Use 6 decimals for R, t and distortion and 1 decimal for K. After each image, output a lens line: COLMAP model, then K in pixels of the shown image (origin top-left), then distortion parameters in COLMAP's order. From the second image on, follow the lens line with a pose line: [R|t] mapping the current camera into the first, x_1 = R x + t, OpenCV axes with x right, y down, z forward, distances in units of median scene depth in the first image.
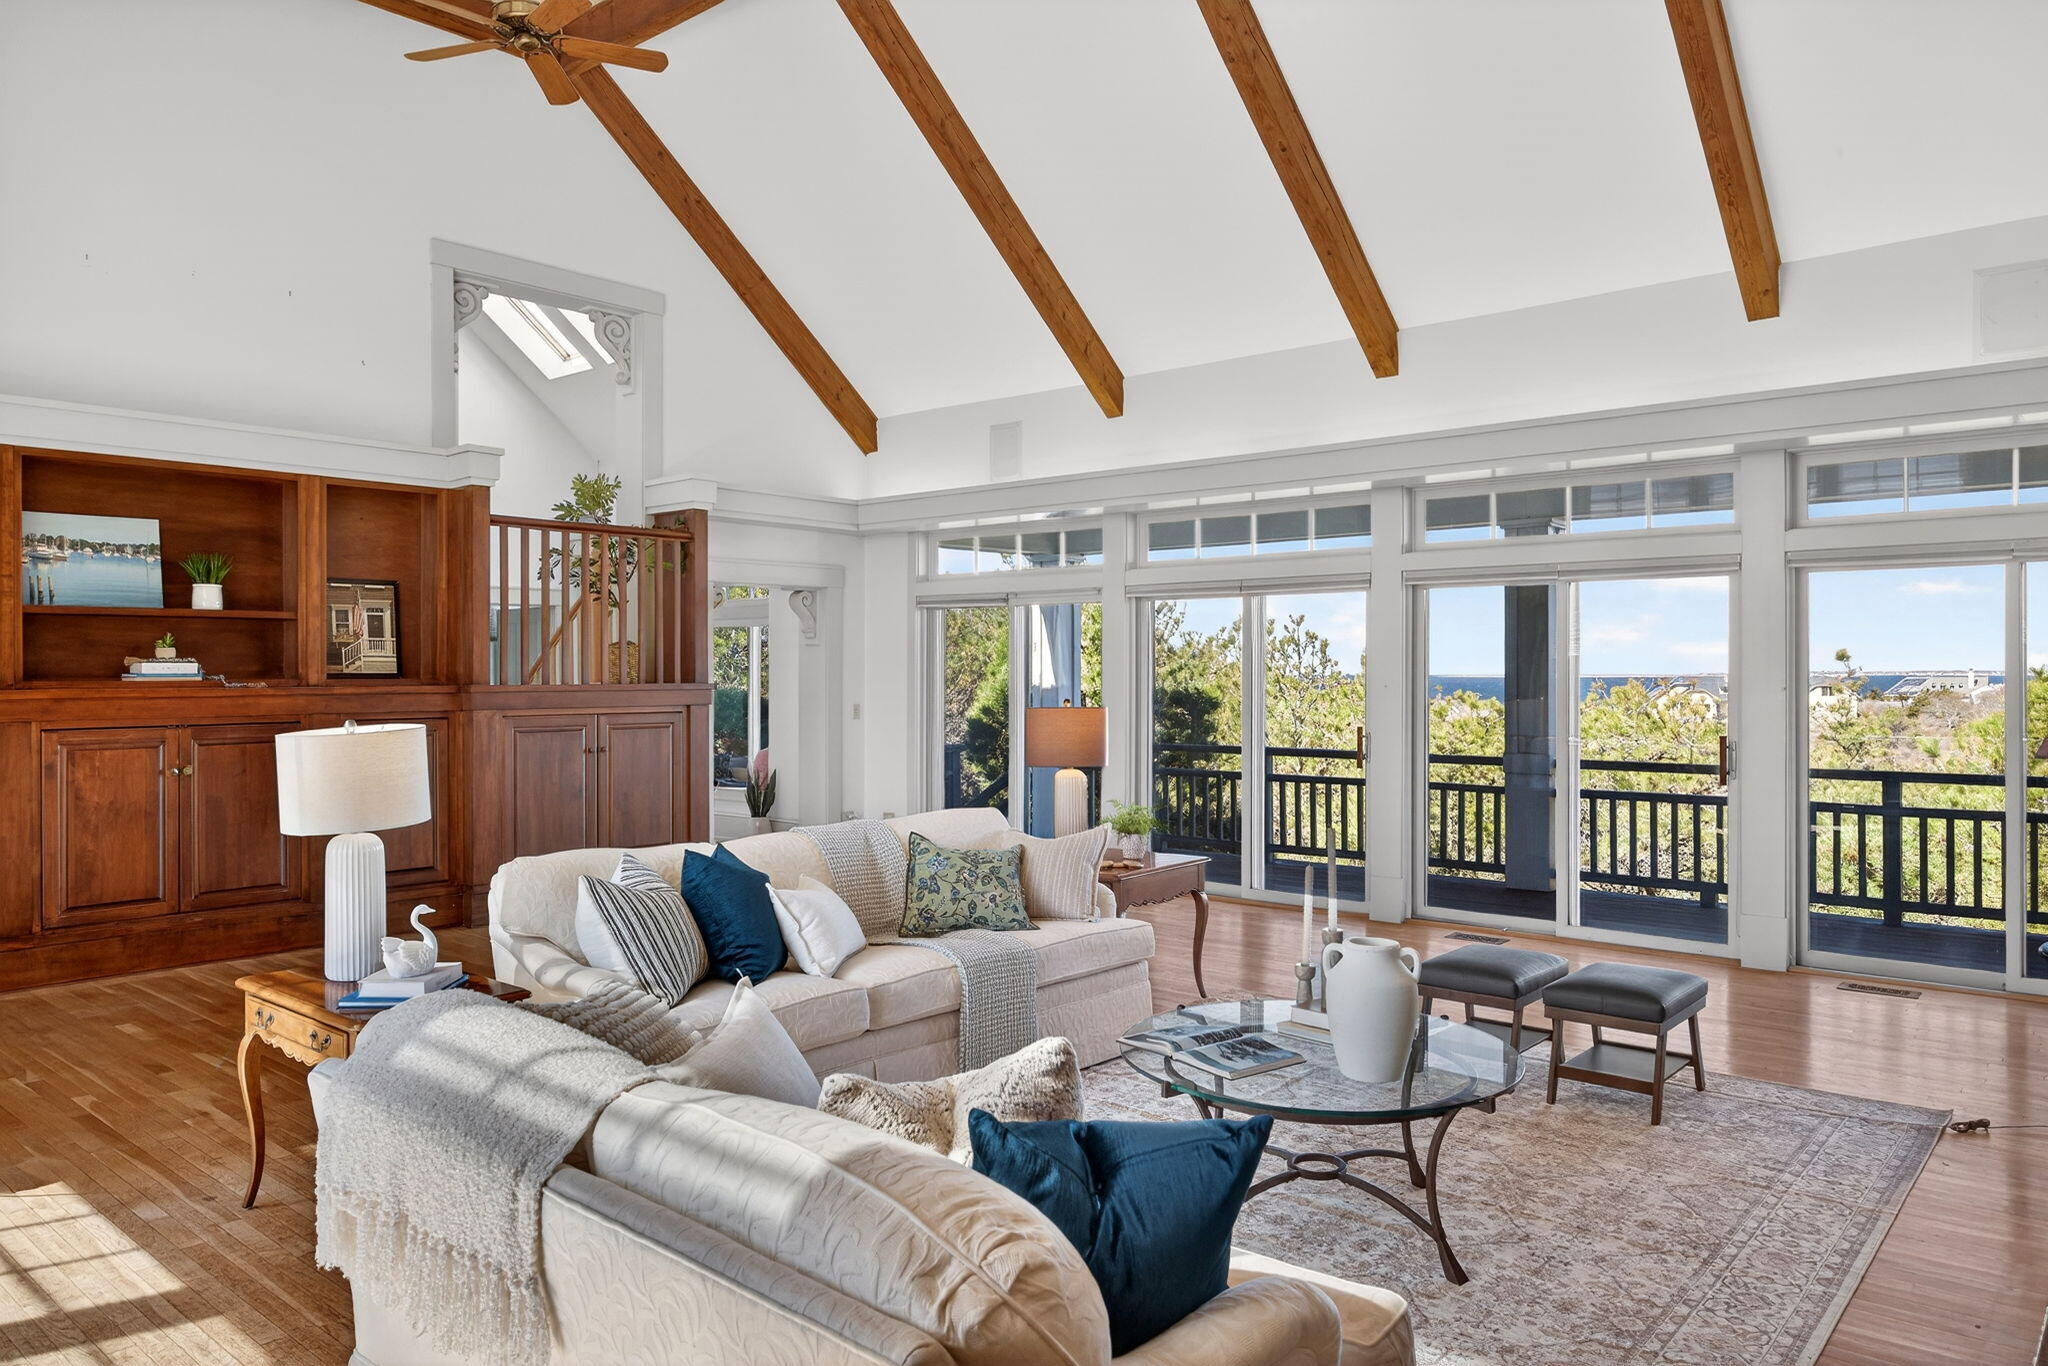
lens RADIAL K [[1344.8, 0, 1025.1], [0, 1344.8, 660.5], [0, 0, 1]] dist [-0.032380, 0.000496]
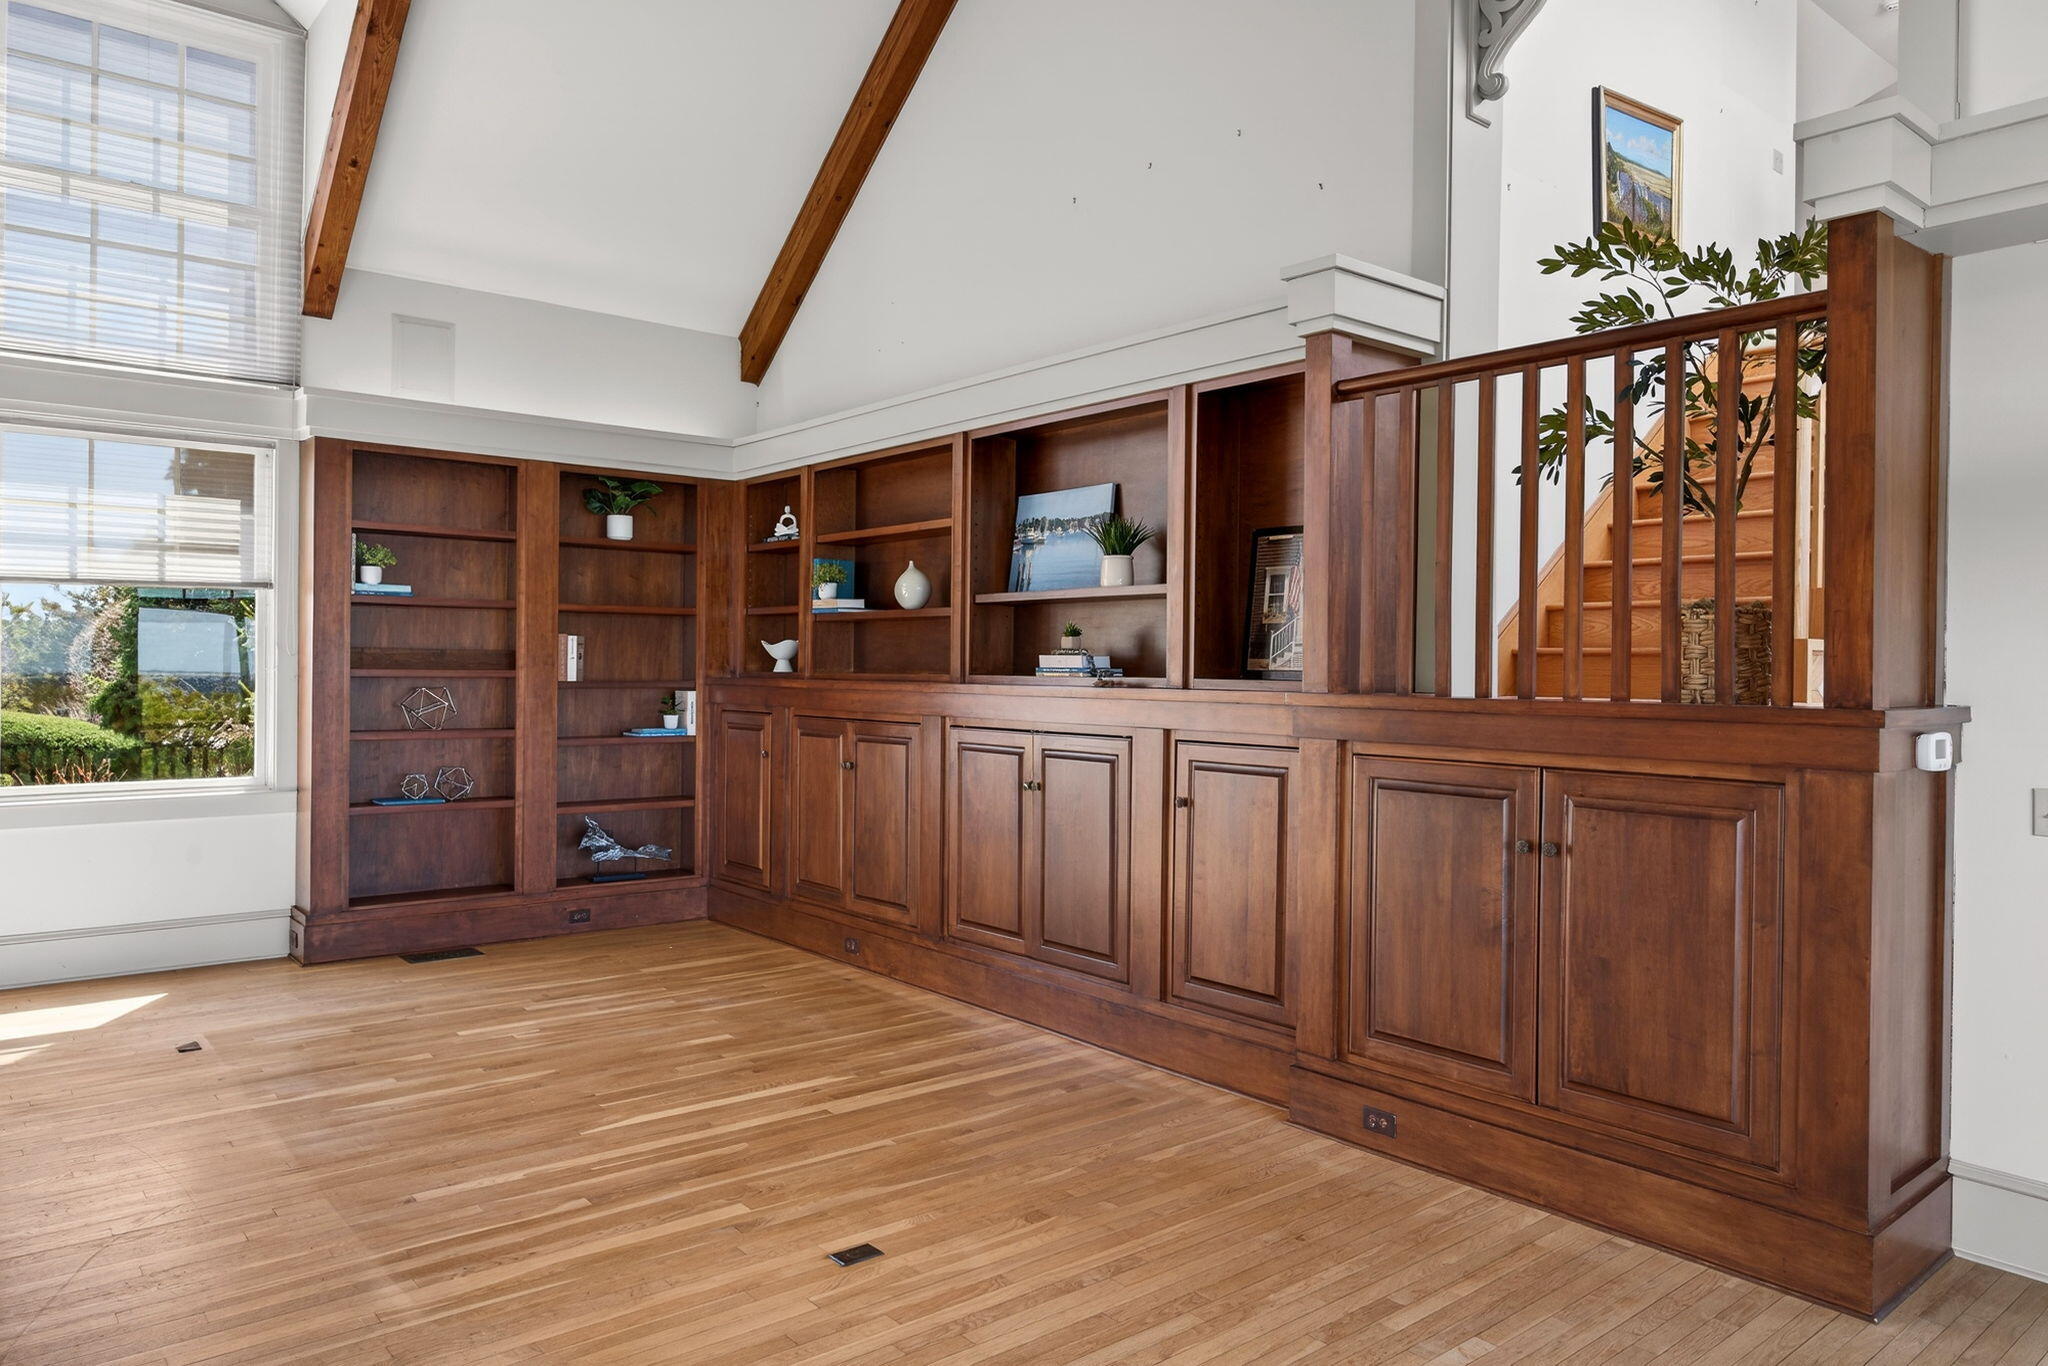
lens RADIAL K [[1344.8, 0, 1025.1], [0, 1344.8, 660.5], [0, 0, 1]] dist [-0.032380, 0.000496]
pose [[-0.177441, -0.006364, -0.984111, 0.121983], [-0.001018, 0.999980, -0.006283, 0.006609], [0.984131, -0.000113, -0.177444, 0.803320]]
